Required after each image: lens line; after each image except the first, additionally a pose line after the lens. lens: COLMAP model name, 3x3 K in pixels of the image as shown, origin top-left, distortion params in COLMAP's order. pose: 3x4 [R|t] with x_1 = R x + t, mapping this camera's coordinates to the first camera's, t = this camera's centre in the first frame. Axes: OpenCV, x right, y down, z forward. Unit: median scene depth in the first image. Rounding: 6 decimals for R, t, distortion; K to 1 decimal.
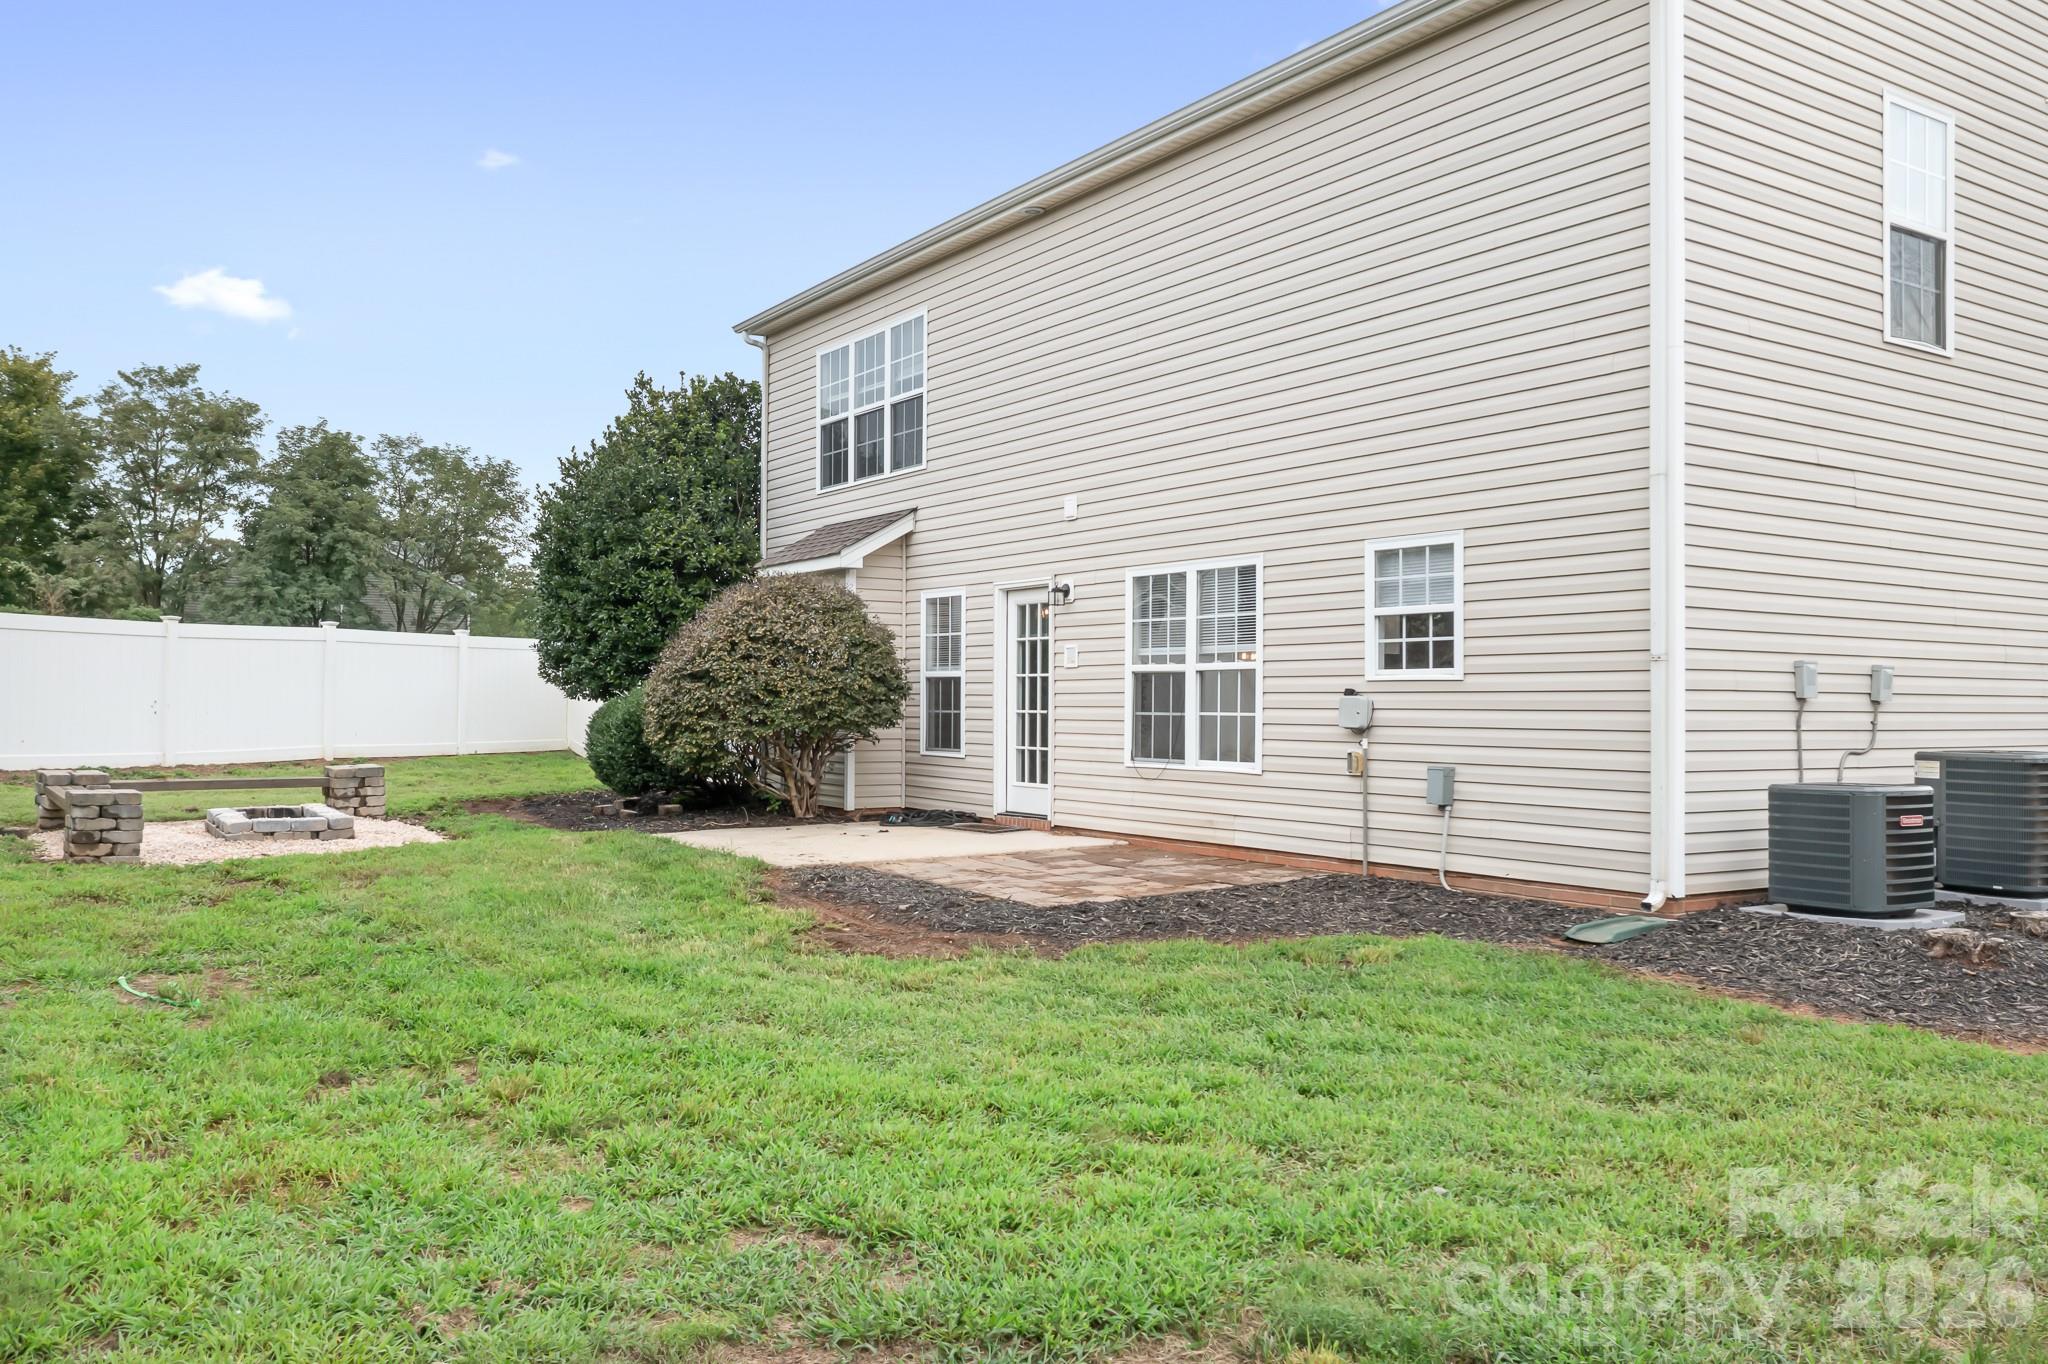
lens RADIAL K [[1606.8, 0, 1053.6], [0, 1606.8, 680.4], [0, 0, 1]] dist [0.001574, -0.000566]
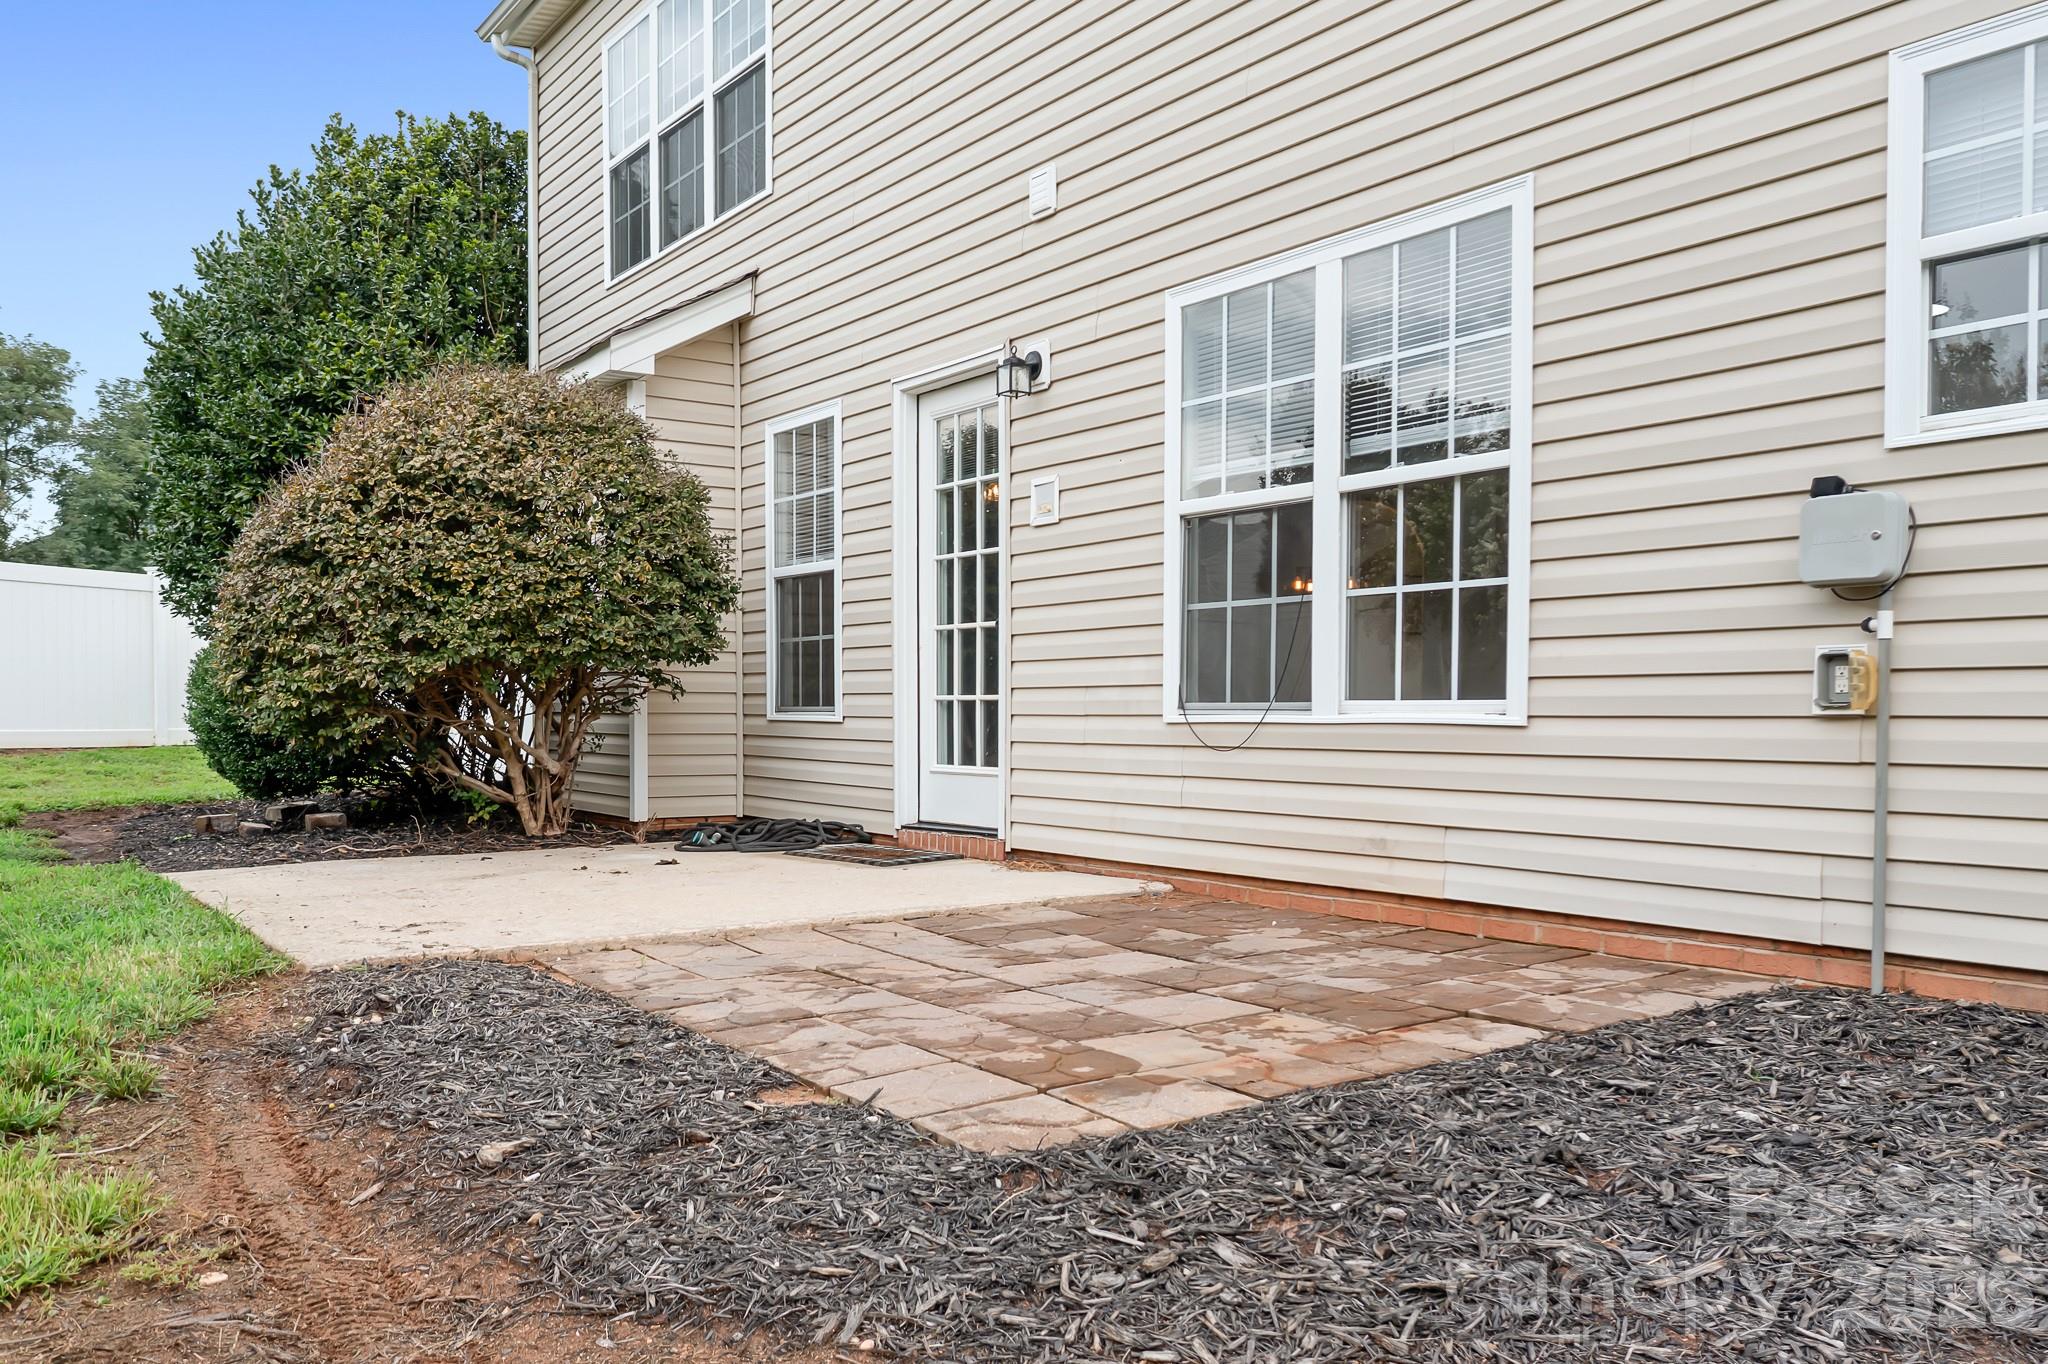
lens RADIAL K [[1634.3, 0, 1023.3], [0, 1634.3, 775.6], [0, 0, 1]] dist [0.001878, -0.001684]
pose [[0.999929, -0.004588, 0.011004, -0.001393], [0.004011, 0.998648, 0.051836, 0.039860], [-0.011227, -0.051788, 0.998595, 0.477971]]
